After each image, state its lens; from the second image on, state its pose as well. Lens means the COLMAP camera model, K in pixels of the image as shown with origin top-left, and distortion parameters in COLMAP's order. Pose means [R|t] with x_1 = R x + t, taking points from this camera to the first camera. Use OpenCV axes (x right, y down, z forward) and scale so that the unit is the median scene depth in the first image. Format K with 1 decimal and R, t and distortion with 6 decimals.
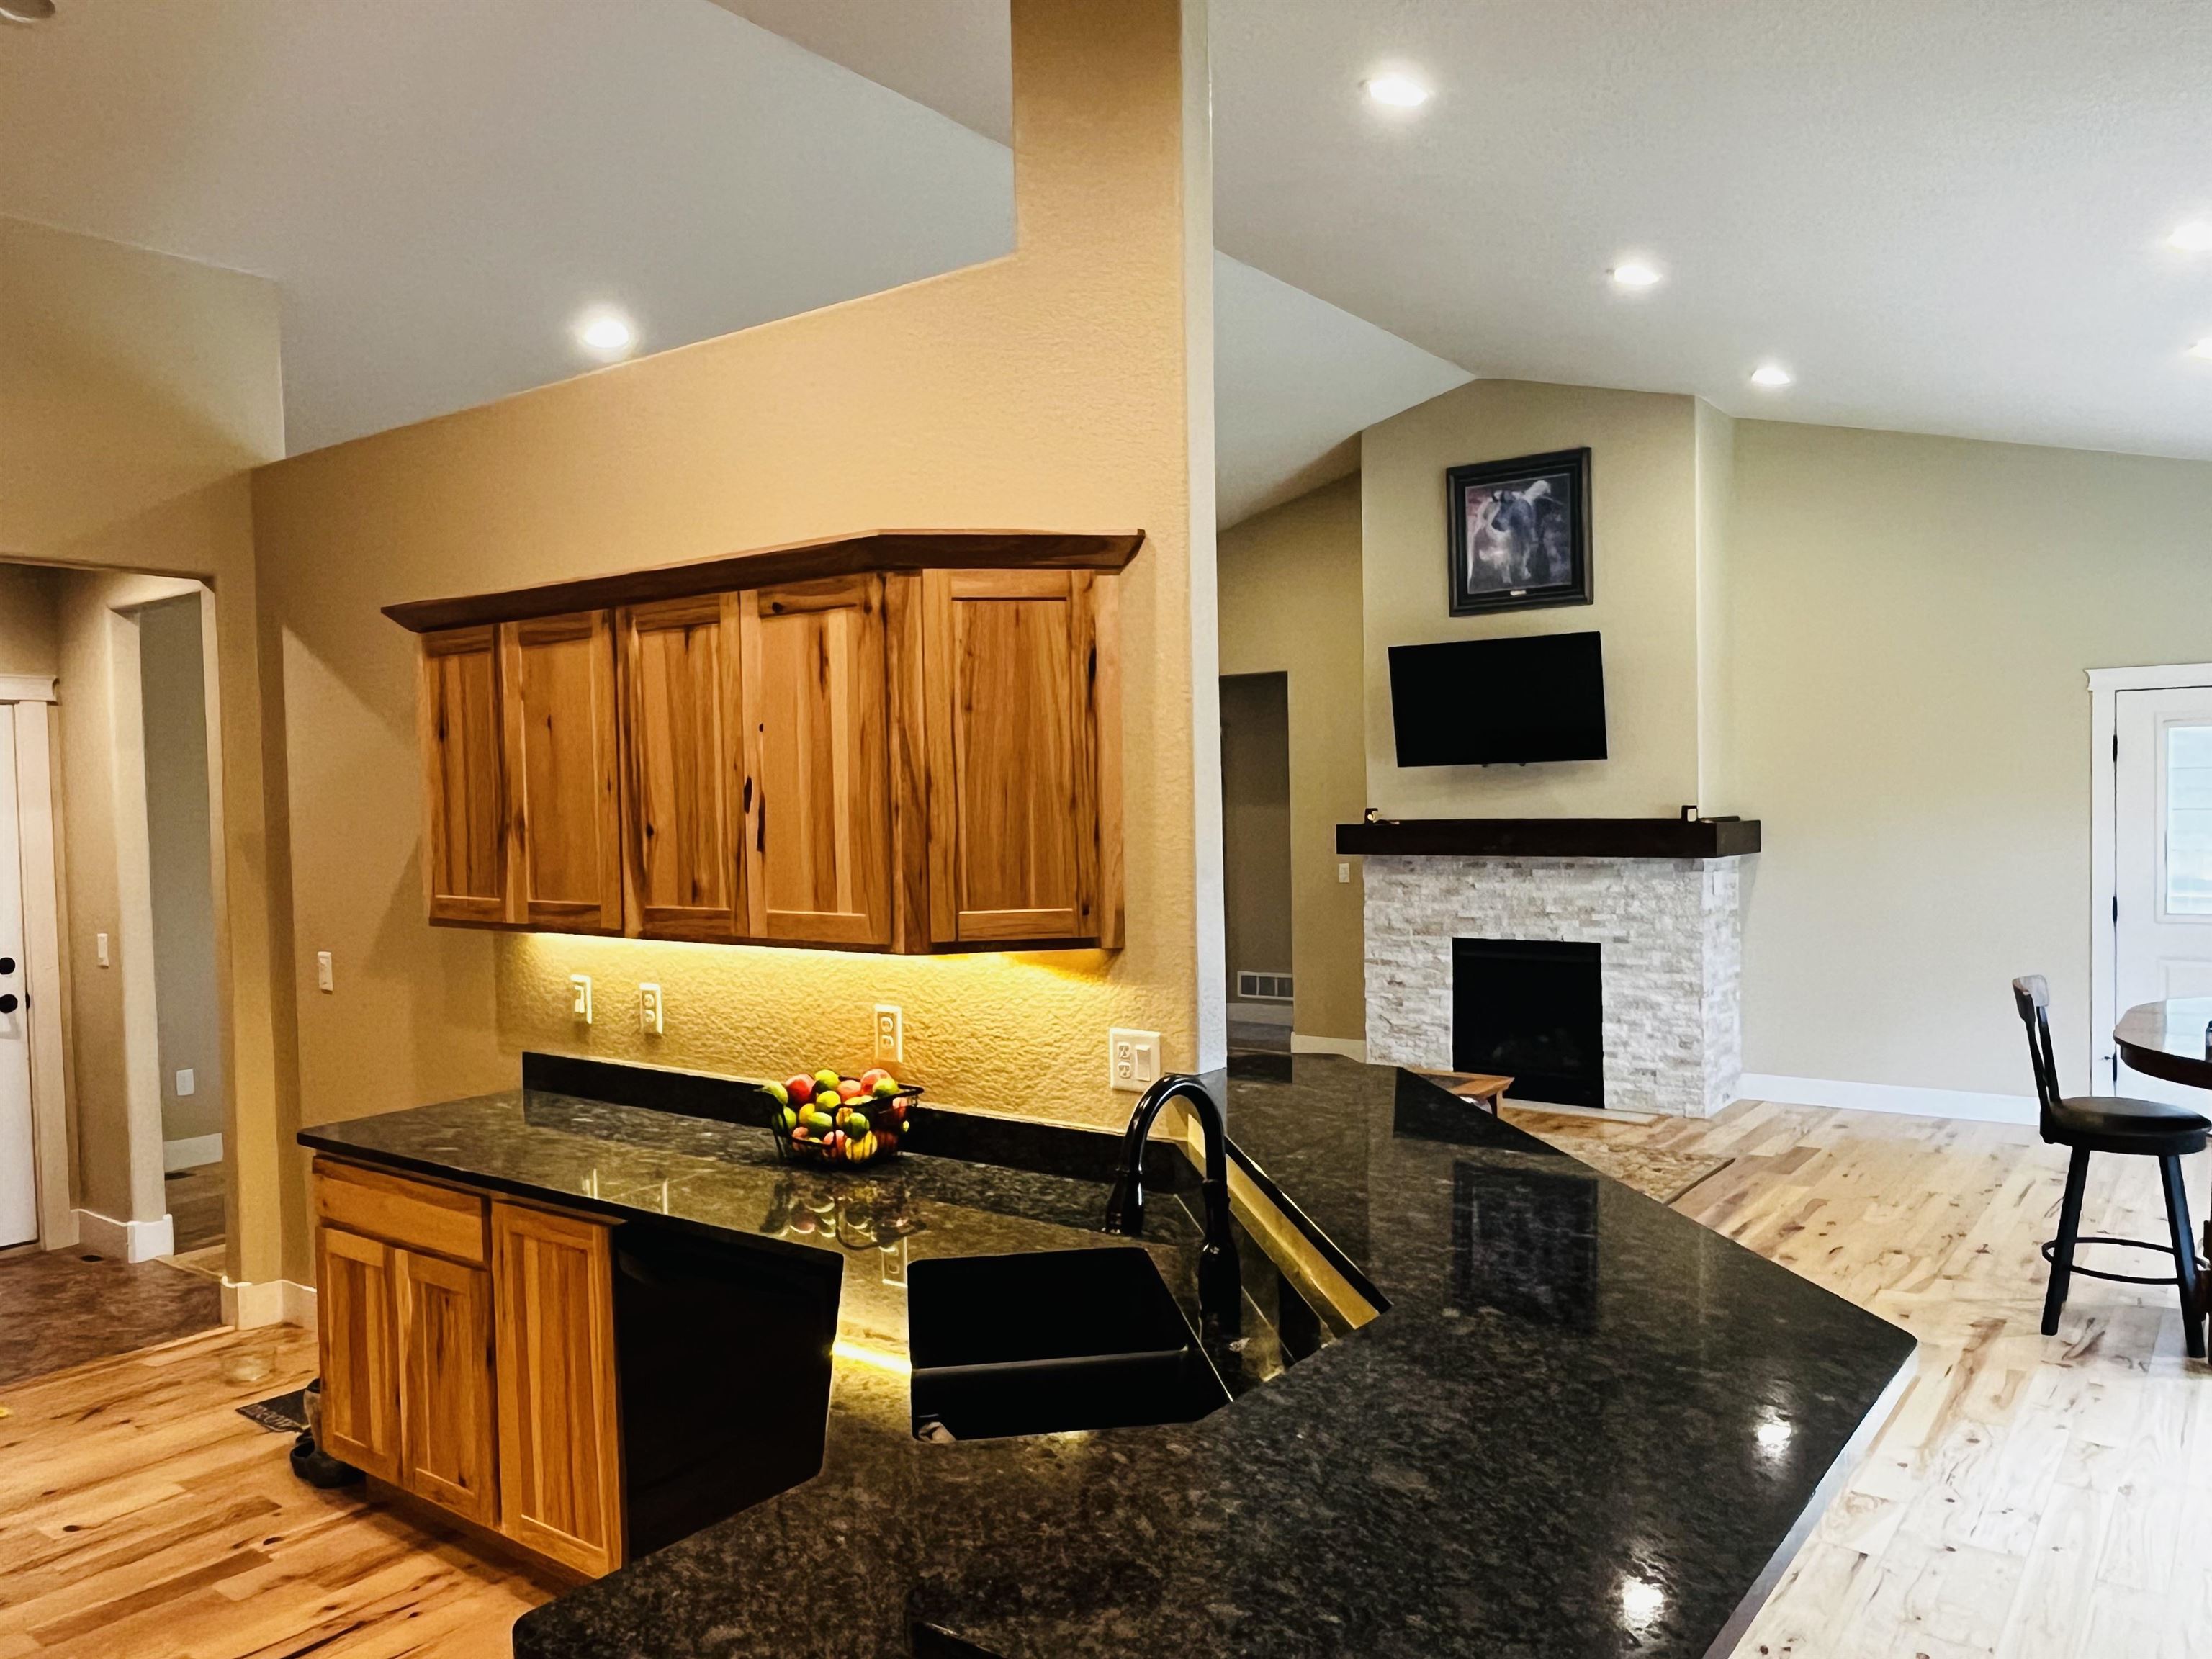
lens RADIAL K [[1601.3, 0, 1127.5], [0, 1601.3, 839.1], [0, 0, 1]] dist [0.001972, -0.008895]
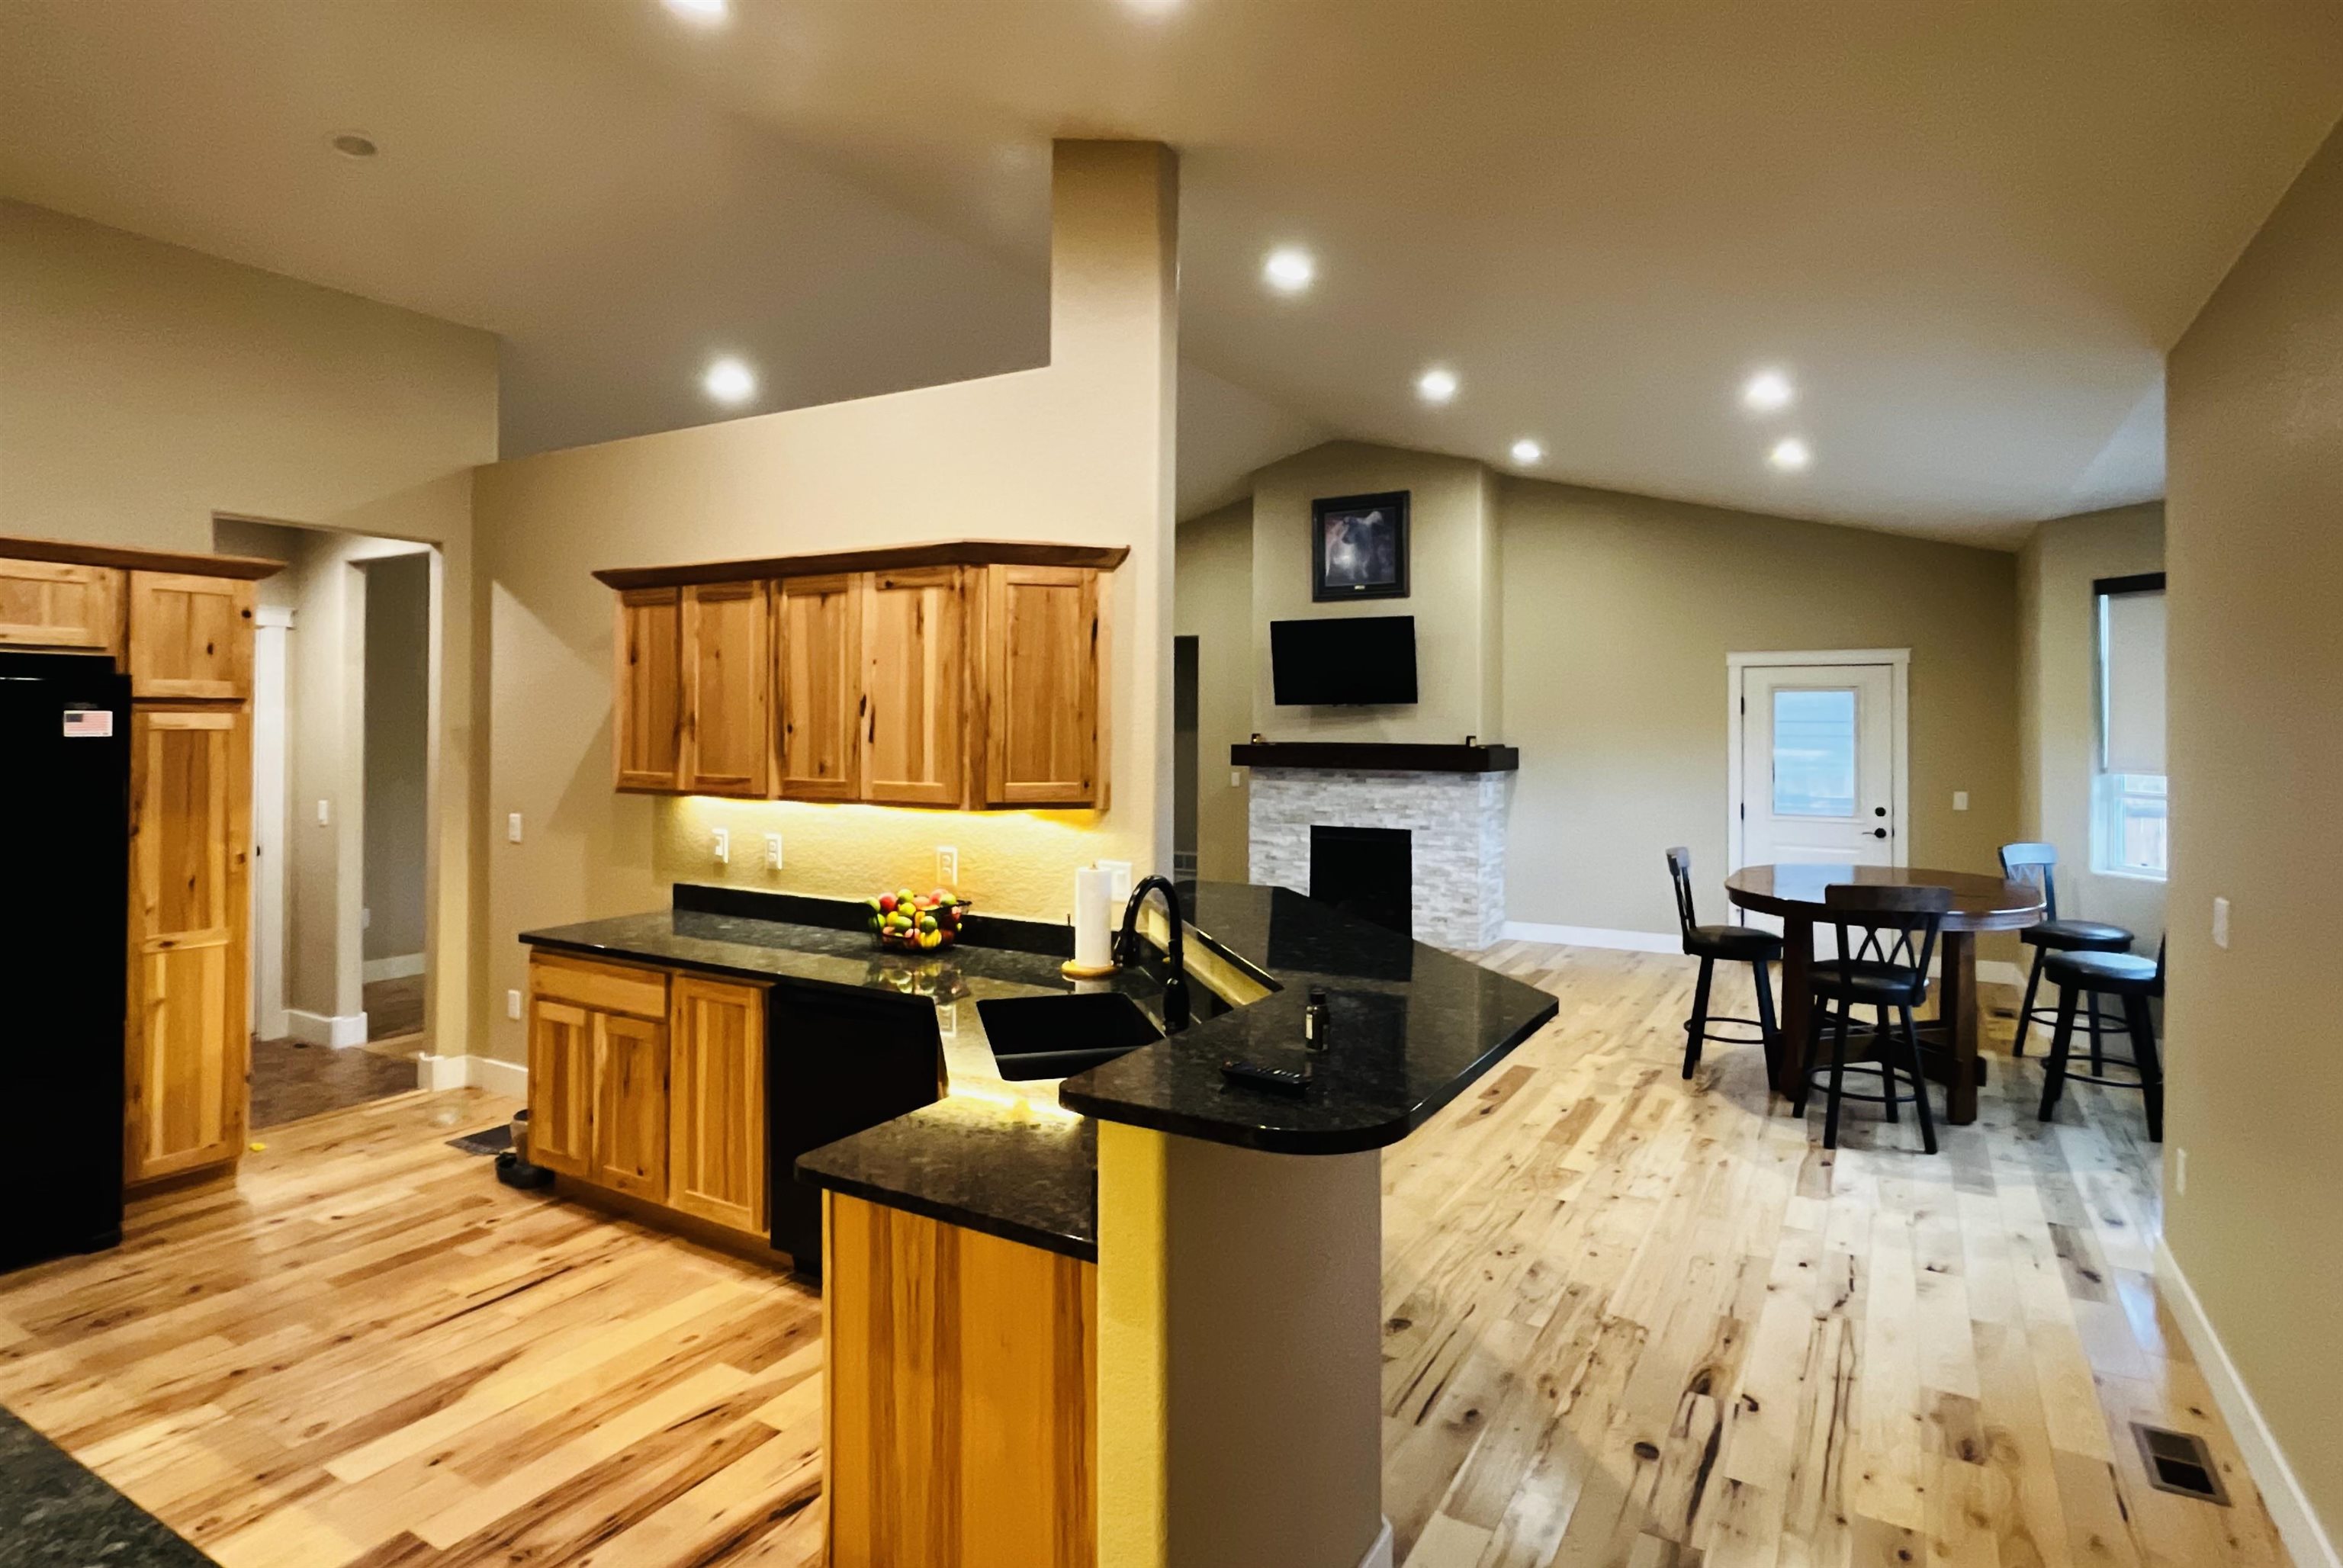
lens RADIAL K [[1229.3, 0, 1207.7], [0, 1229.3, 705.4], [0, 0, 1]] dist [-0.000402, 0.000002]
pose [[0.992718, 0.027042, 0.117386, -0.030155], [-0.021621, 0.998651, -0.047206, 0.012609], [-0.118504, 0.044324, 0.991964, -0.123541]]
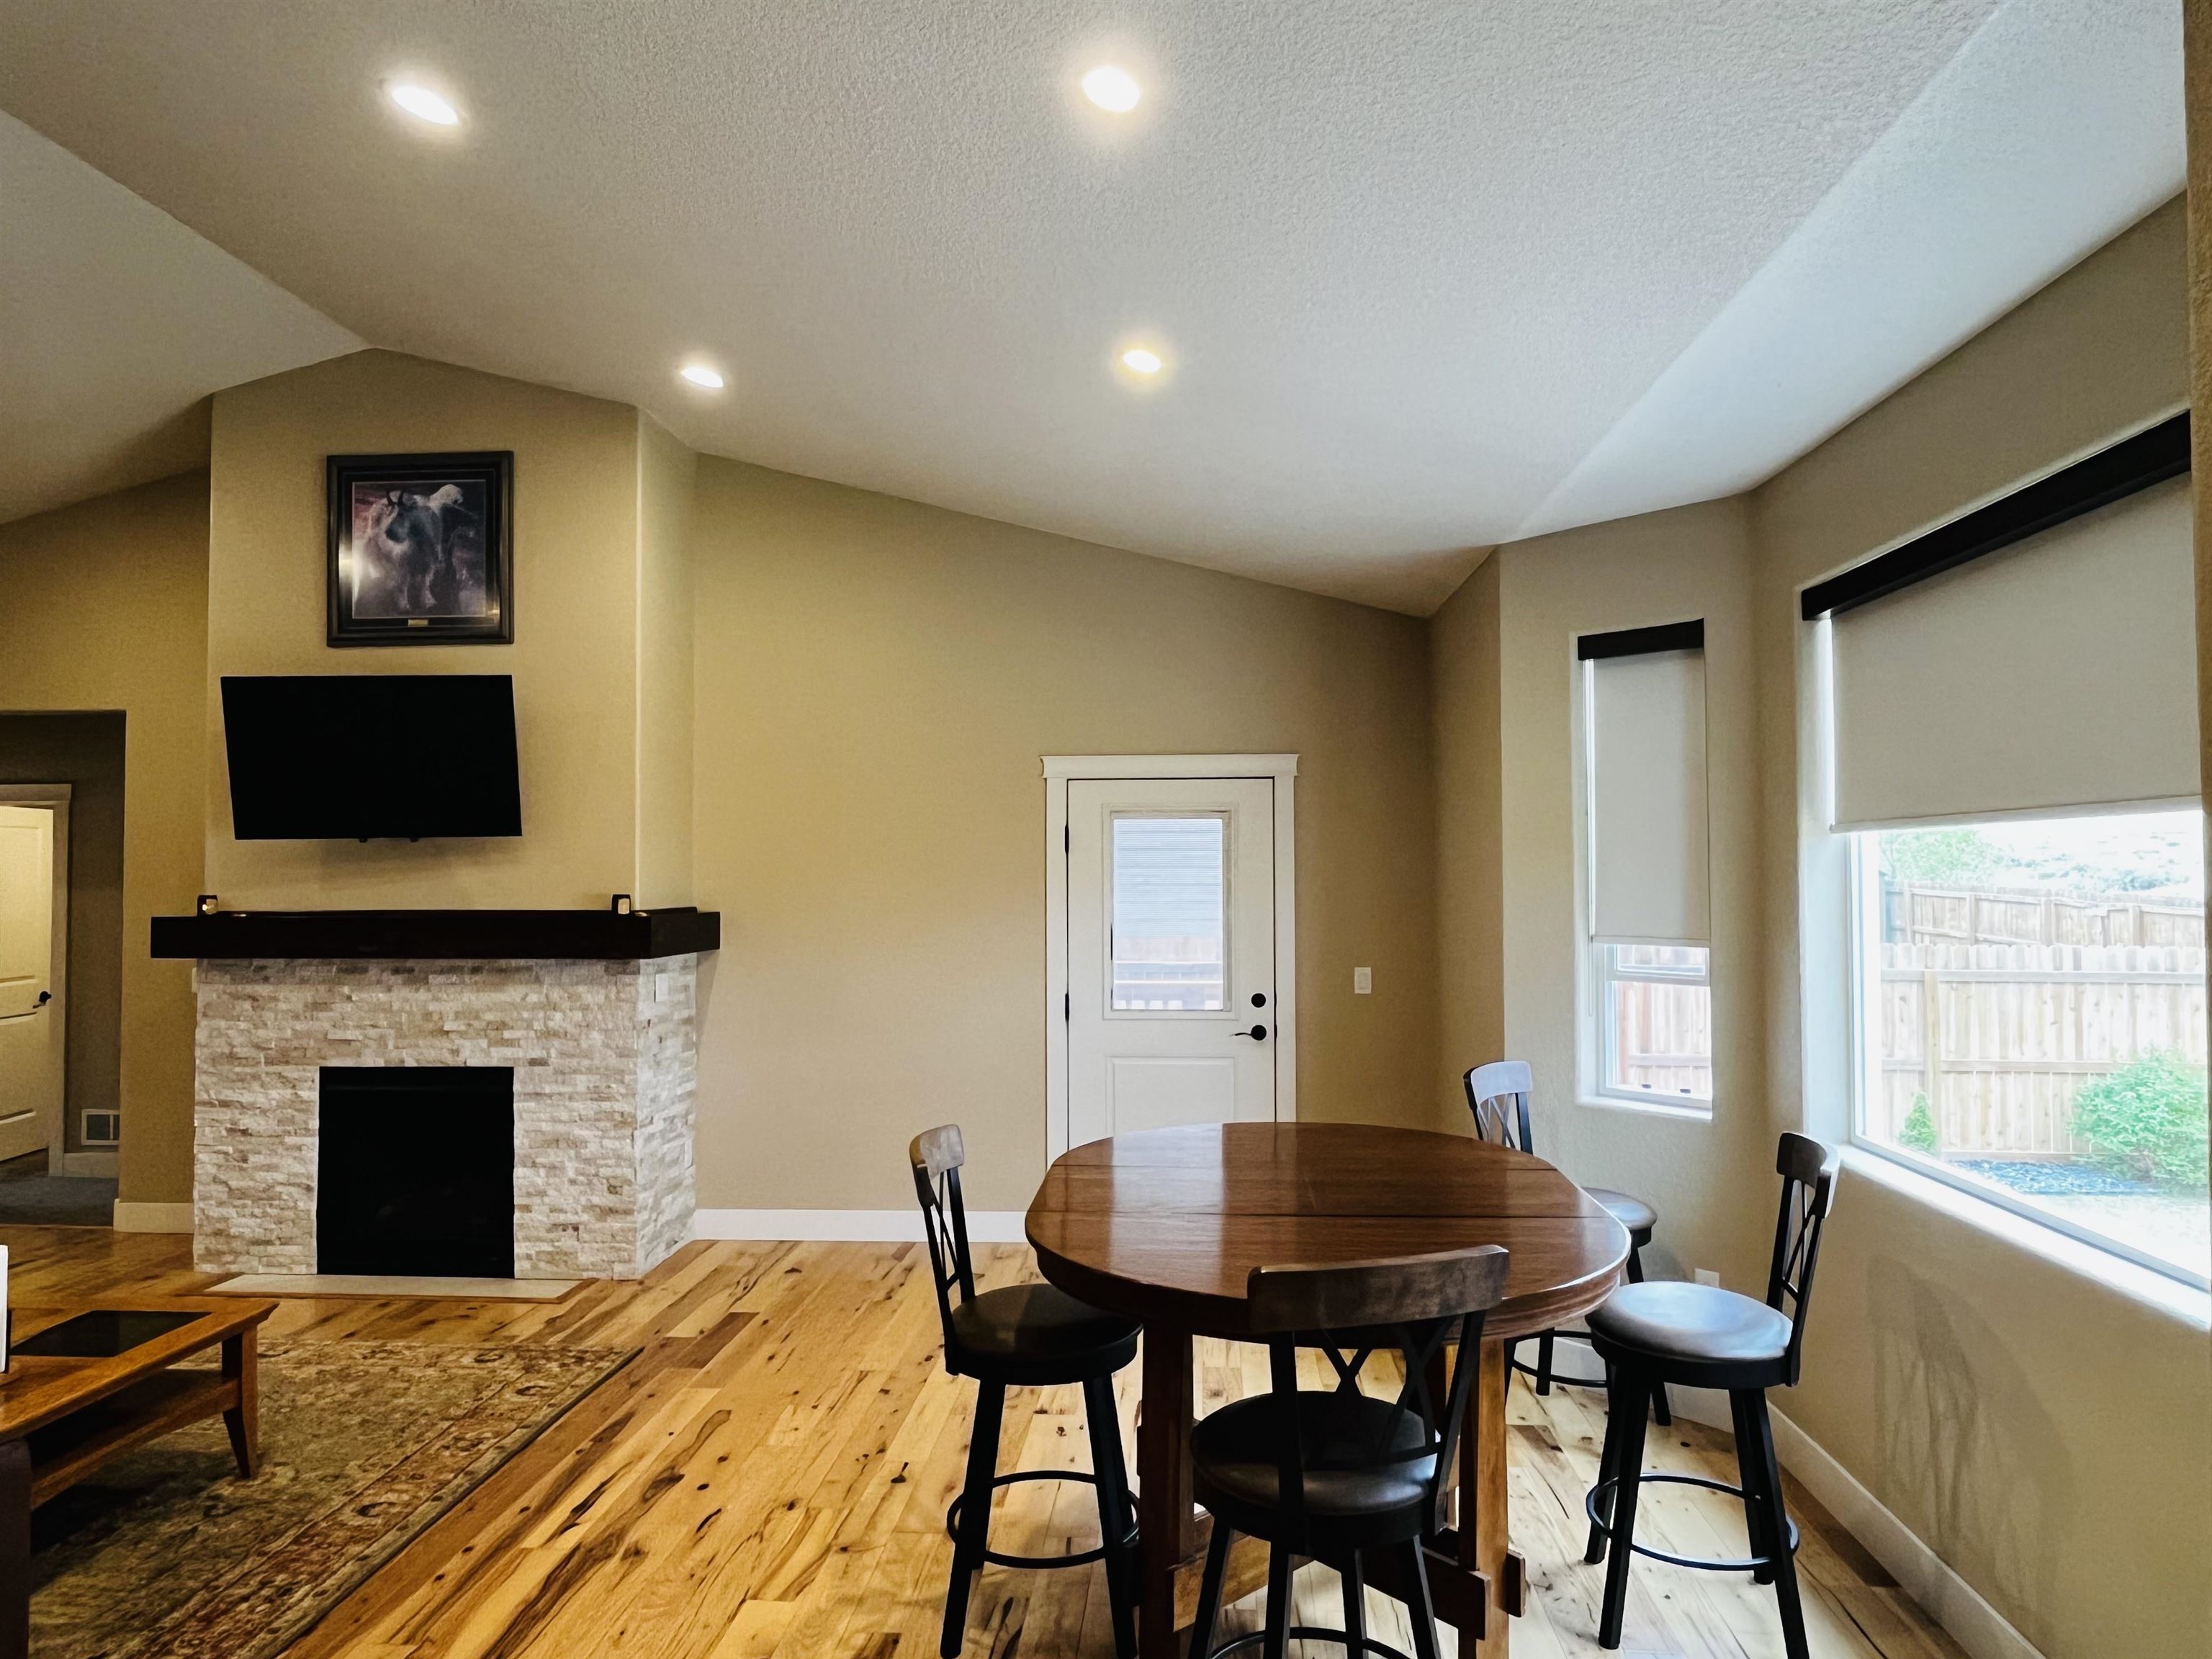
lens RADIAL K [[1356.7, 0, 1110.0], [0, 1356.7, 837.0], [0, 0, 1]] dist [0.006767, 0.001043]
pose [[0.849344, 0.030122, 0.526980, 0.268923], [0.002647, 0.998115, -0.061318, -0.009893], [-0.527834, 0.053475, 0.847663, 0.379992]]
